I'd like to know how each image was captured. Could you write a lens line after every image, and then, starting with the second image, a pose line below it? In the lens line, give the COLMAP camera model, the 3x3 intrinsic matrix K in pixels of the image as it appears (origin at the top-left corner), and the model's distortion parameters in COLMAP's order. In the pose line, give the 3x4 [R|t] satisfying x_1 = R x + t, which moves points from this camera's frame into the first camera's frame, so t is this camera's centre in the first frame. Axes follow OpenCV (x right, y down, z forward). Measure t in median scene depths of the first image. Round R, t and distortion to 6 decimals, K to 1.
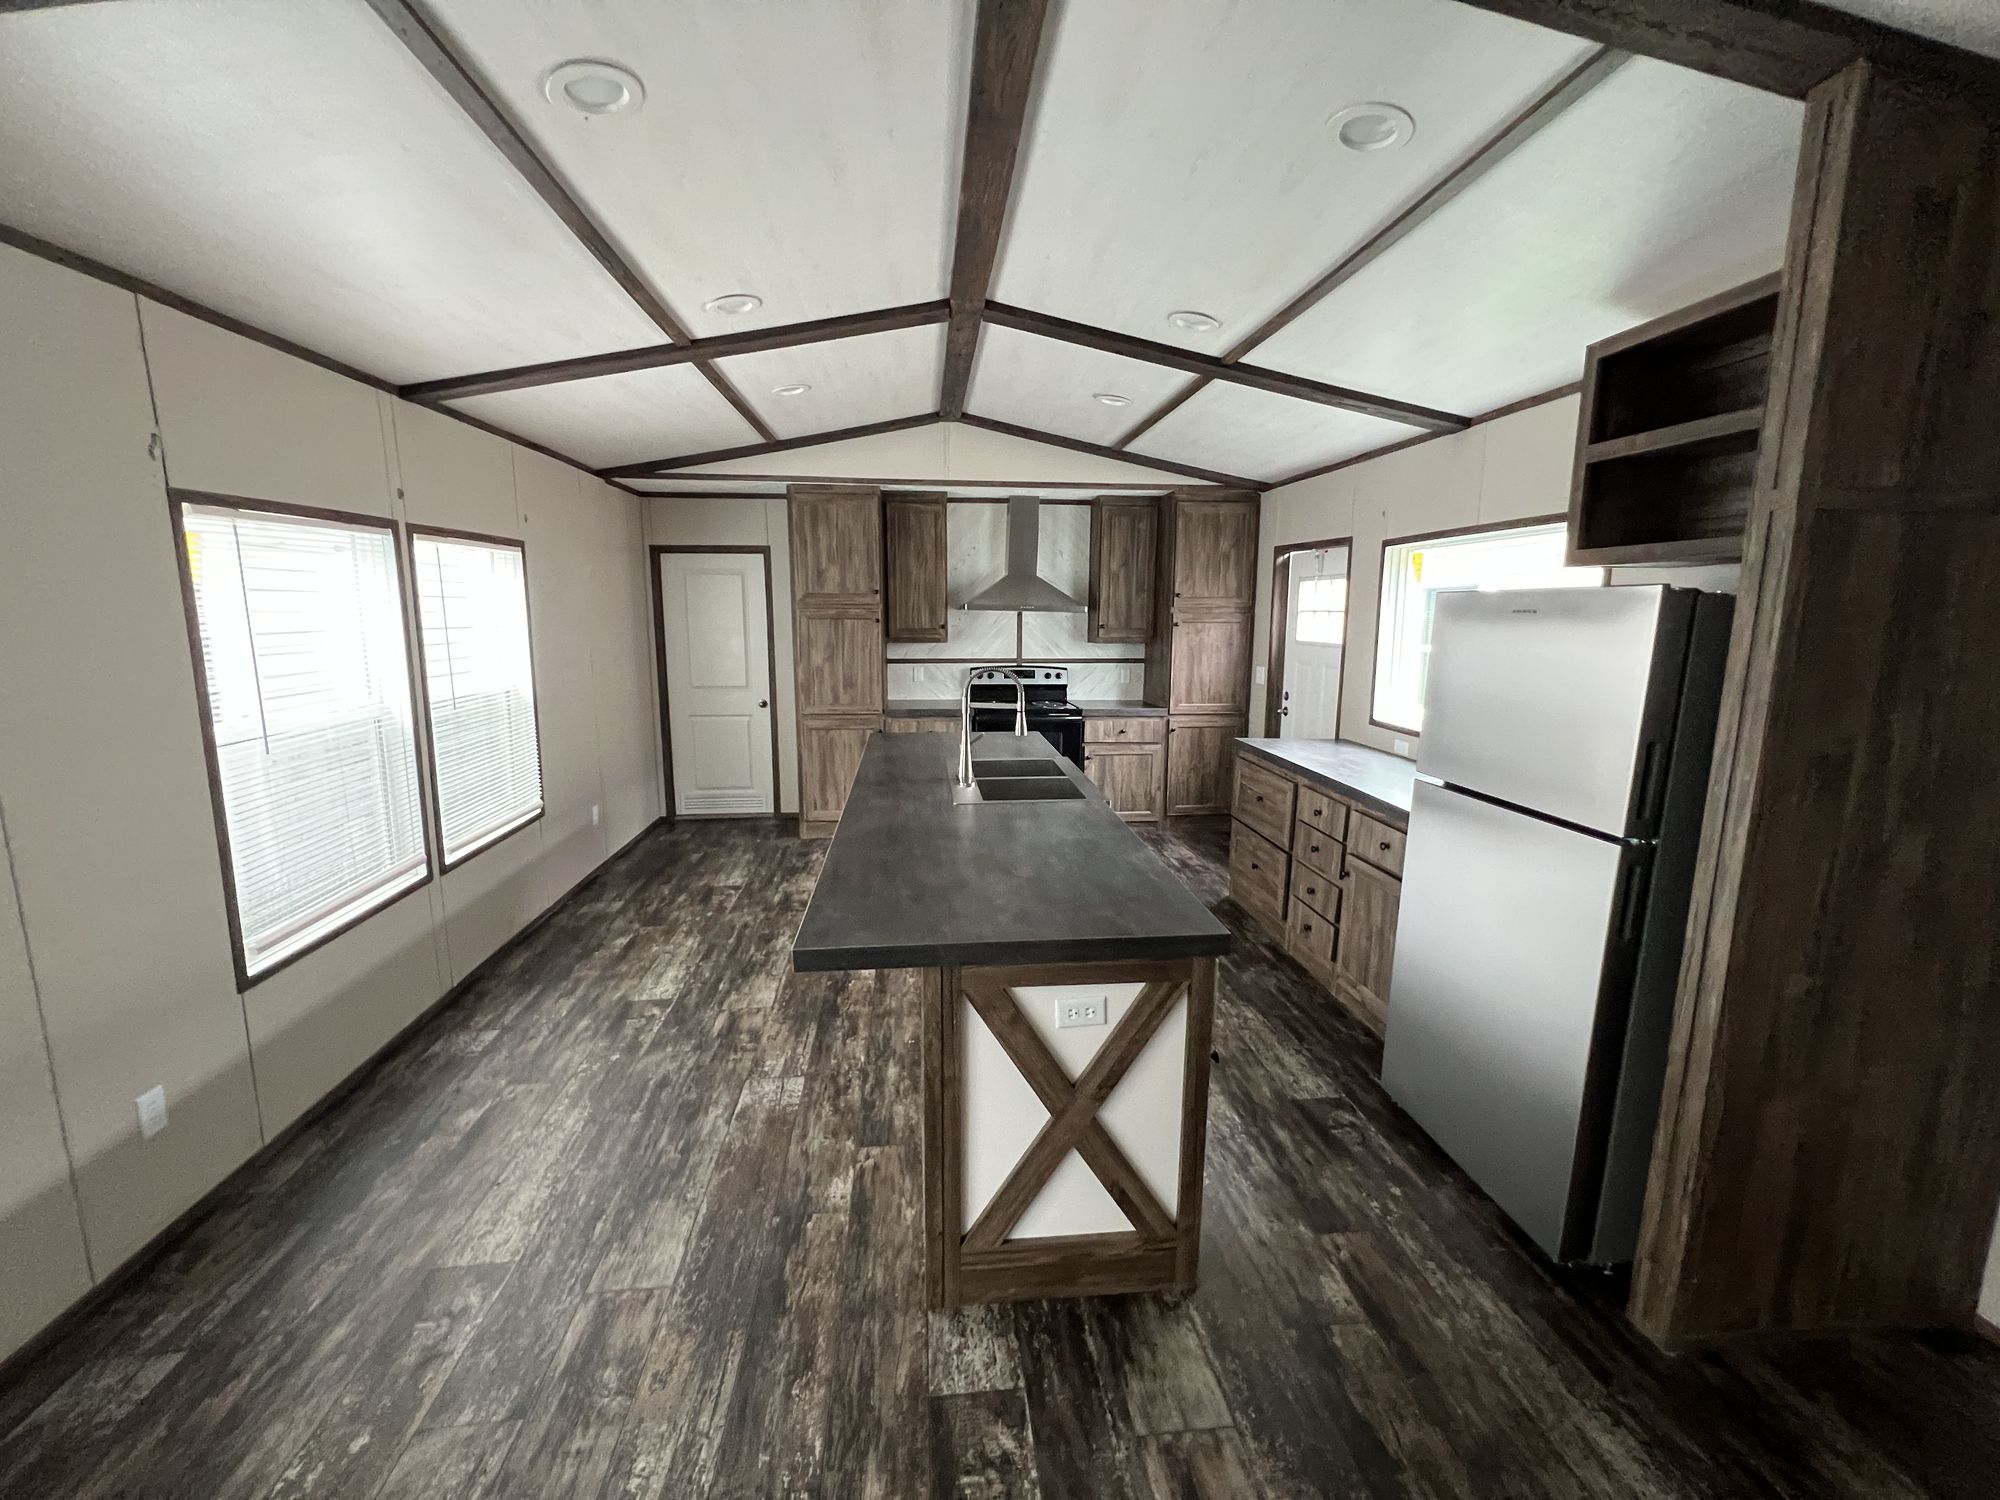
lens RADIAL K [[806.3, 0, 995.5], [0, 806.3, 743.0], [0, 0, 1]] dist [0.002394, 0.000652]
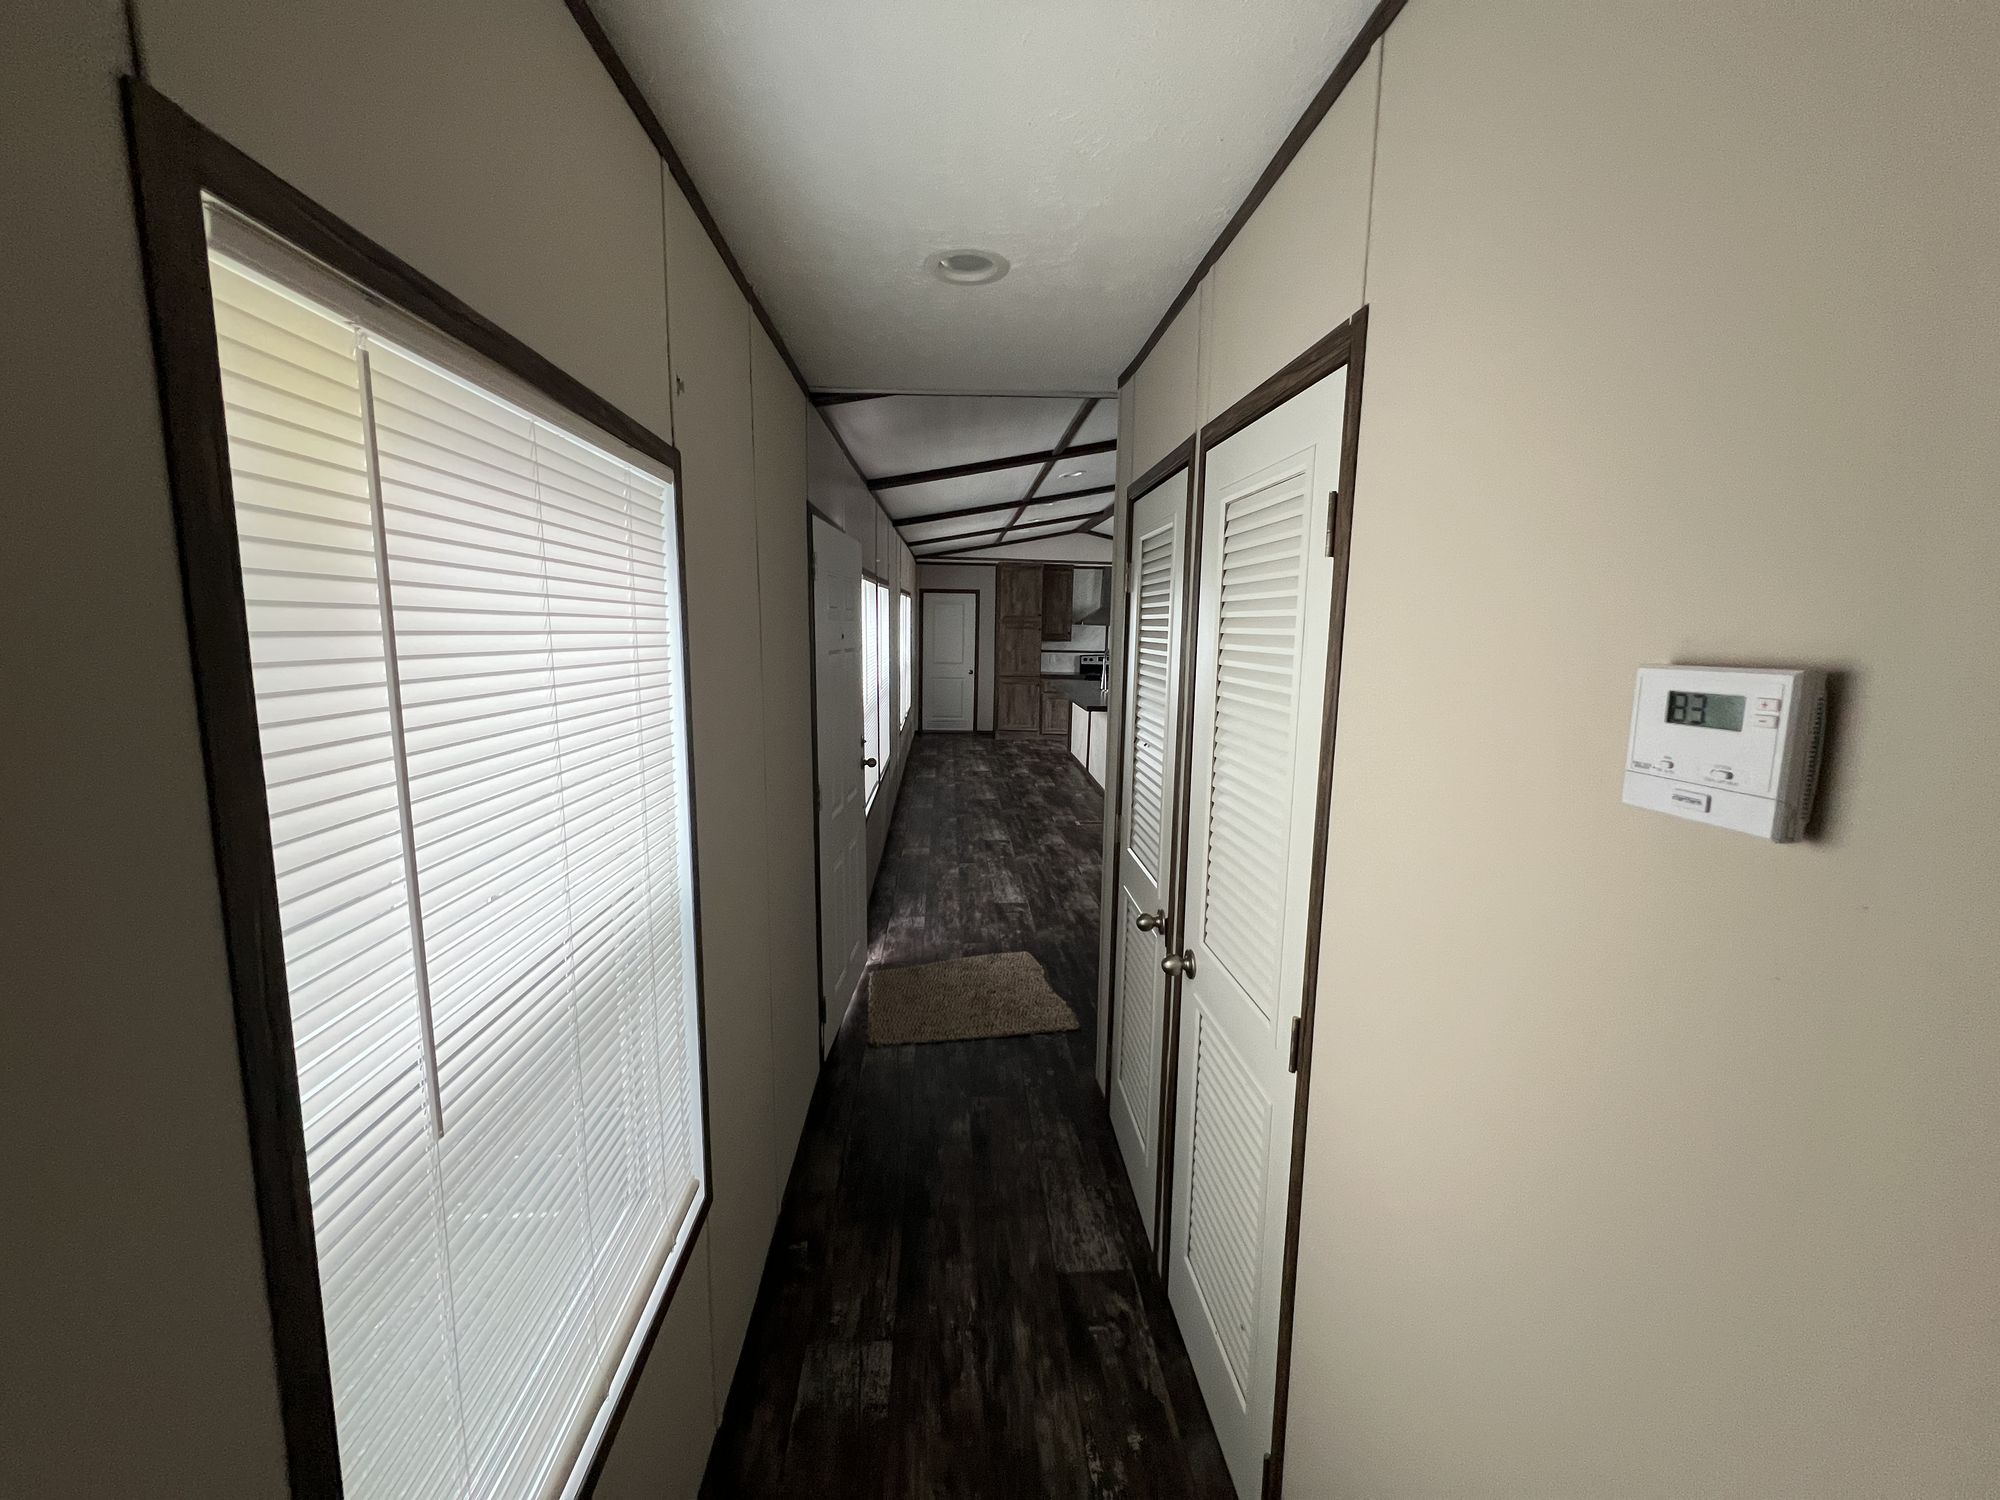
lens RADIAL K [[806.3, 0, 995.5], [0, 806.3, 743.0], [0, 0, 1]] dist [0.002394, 0.000652]
pose [[0.999047, 0.022505, -0.037410, -0.182417], [-0.023078, 0.999622, -0.014954, 0.170485], [0.037060, 0.015803, 0.999188, -1.051889]]
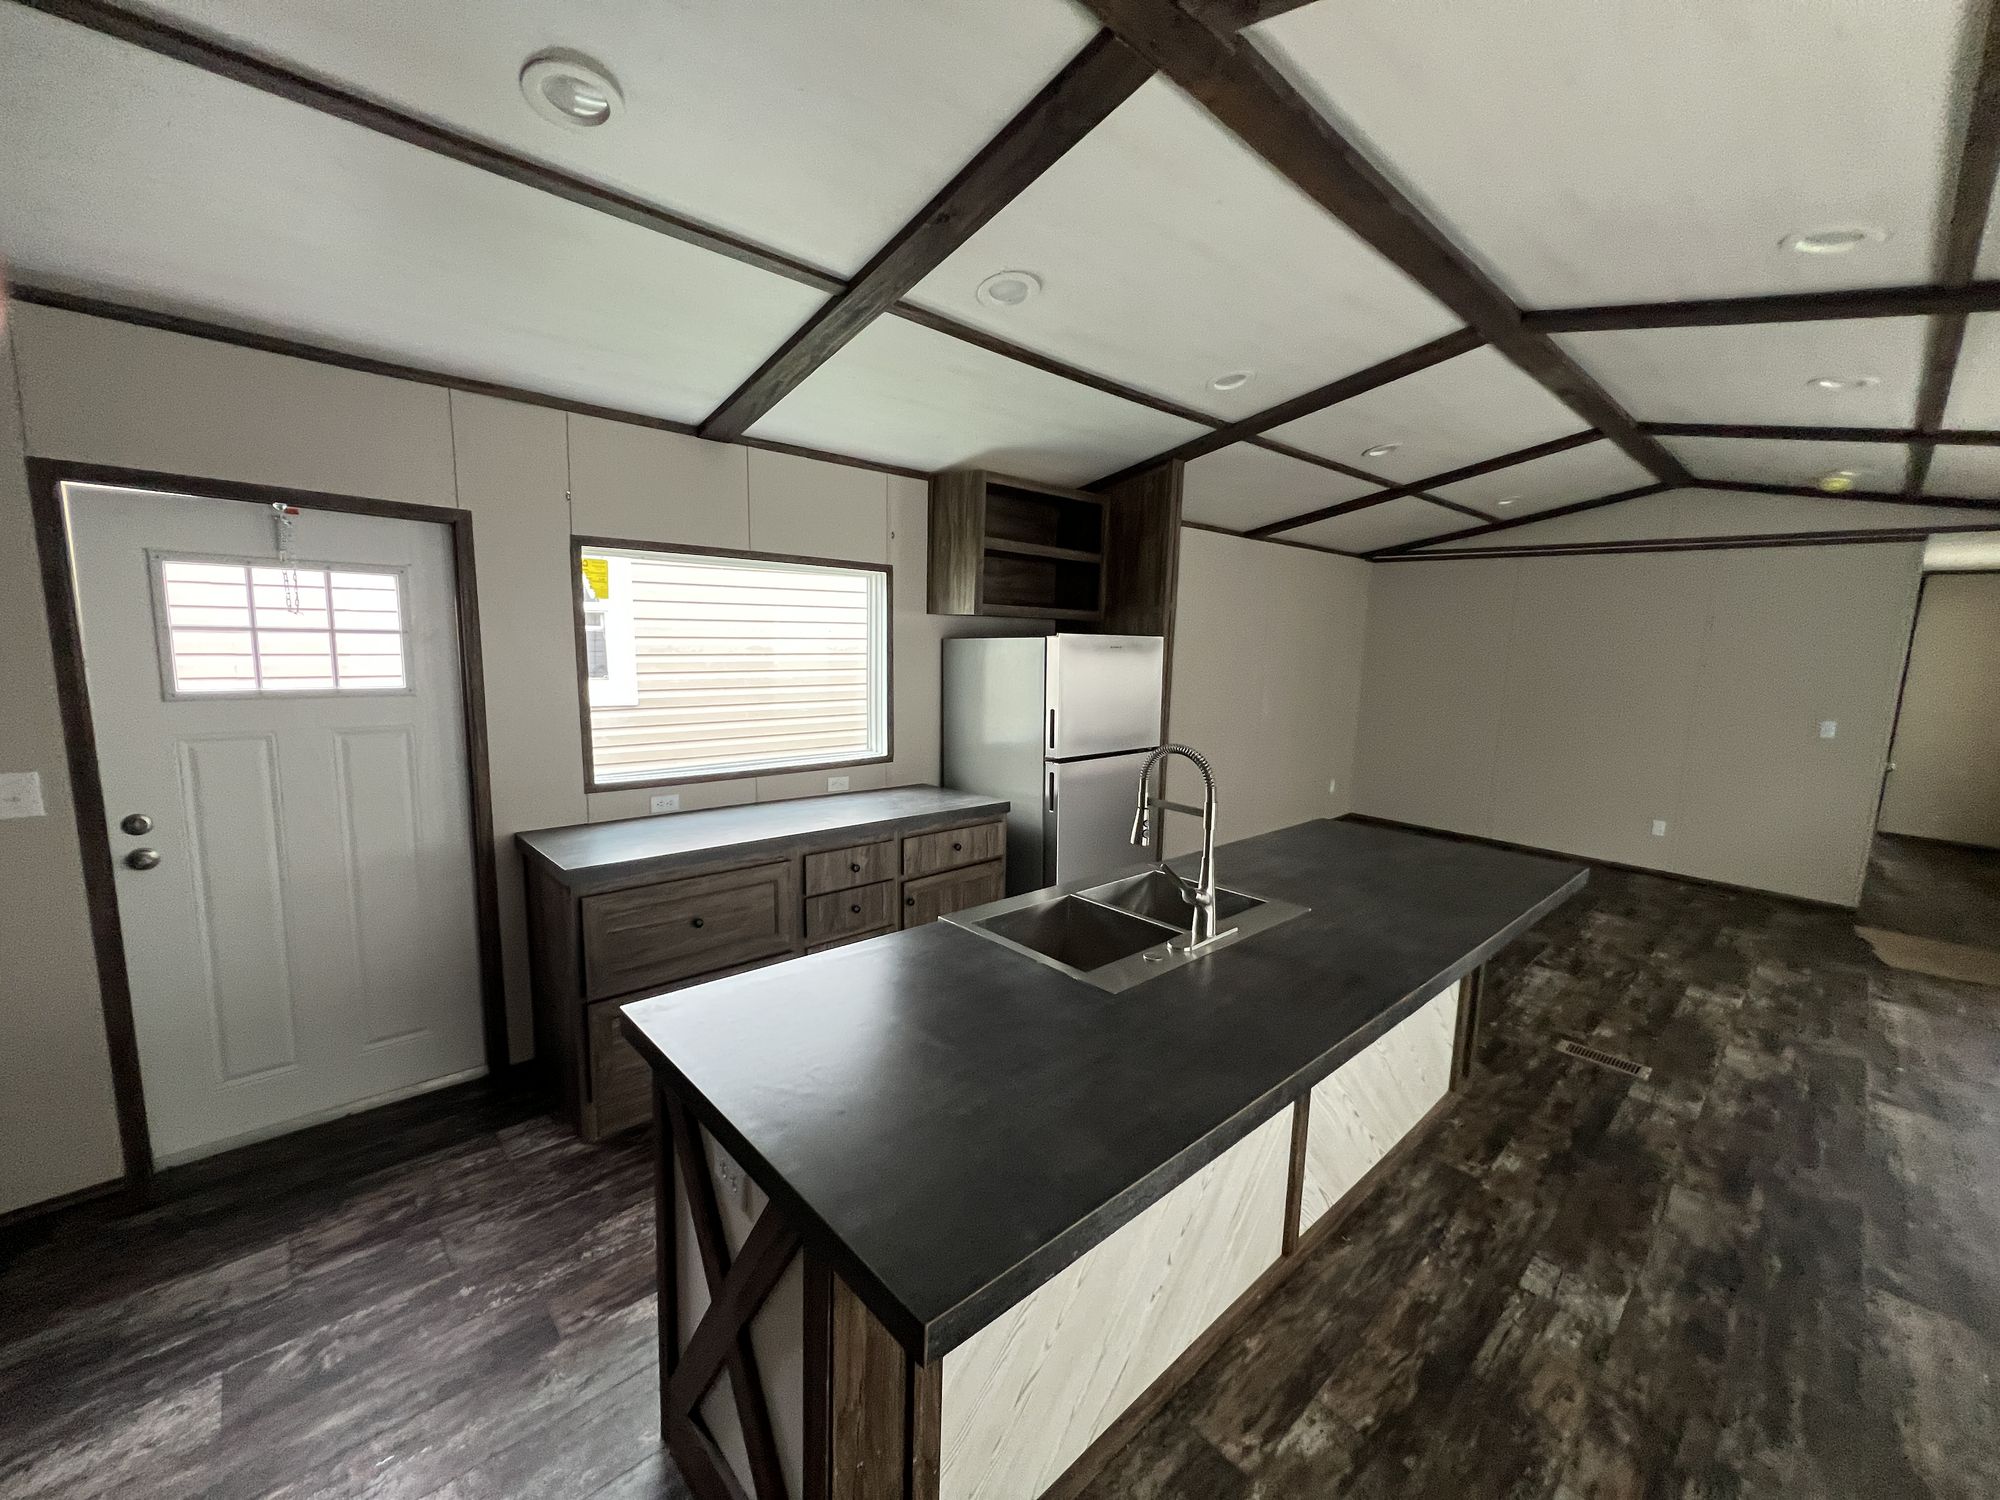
lens RADIAL K [[800.1, 0, 998.0], [0, 800.1, 745.2], [0, 0, 1]] dist [-0.002018, 0.000615]
pose [[-0.602293, -0.121369, 0.788994, -0.251440], [0.104643, 0.967842, 0.228763, -0.154190], [-0.791386, 0.220345, -0.570224, 0.908655]]
